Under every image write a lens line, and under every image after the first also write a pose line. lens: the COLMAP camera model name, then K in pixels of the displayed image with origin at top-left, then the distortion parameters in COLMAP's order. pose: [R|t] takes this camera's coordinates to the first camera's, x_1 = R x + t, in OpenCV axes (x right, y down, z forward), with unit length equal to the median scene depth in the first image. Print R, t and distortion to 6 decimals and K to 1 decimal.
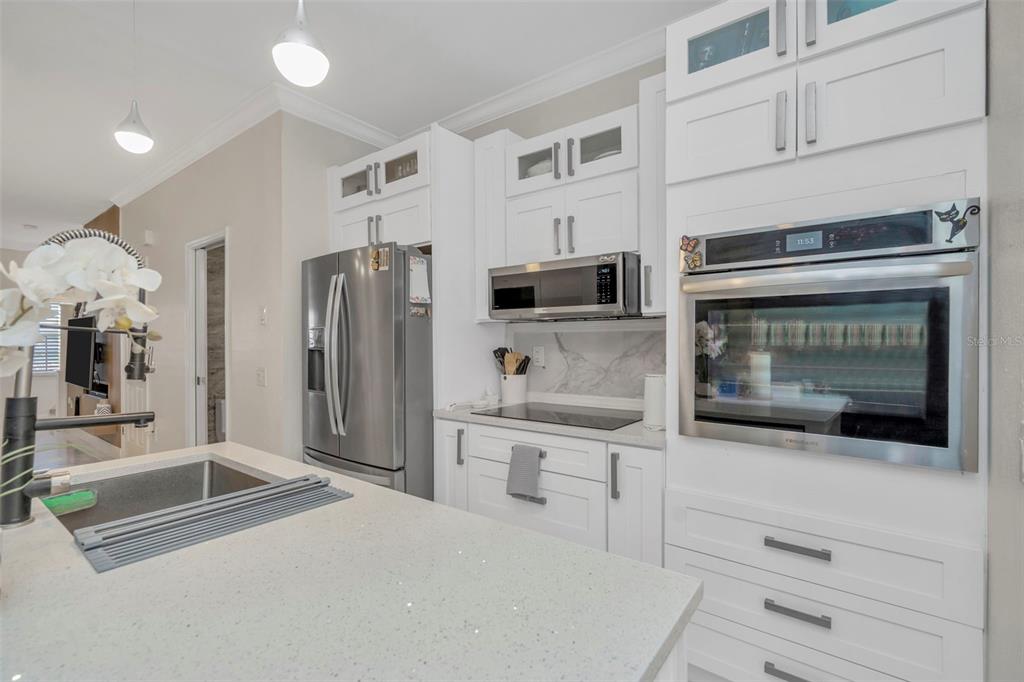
lens RADIAL K [[474.9, 0, 497.2], [0, 474.9, 340.5], [0, 0, 1]] dist [0.002054, -0.000340]
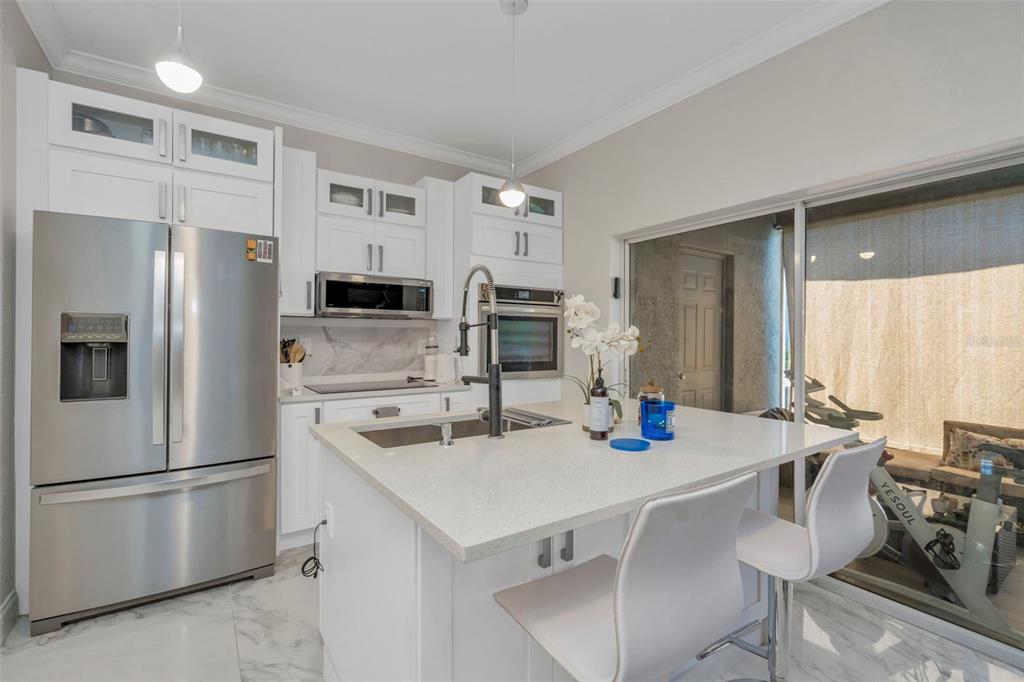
lens RADIAL K [[474.9, 0, 519.6], [0, 474.9, 347.8], [0, 0, 1]] dist [0.002054, -0.000340]
pose [[0.283354, -0.020495, 0.958796, -1.071384], [-0.008613, 0.999677, 0.023915, 0.005656], [-0.958977, -0.015034, 0.283086, 0.192972]]
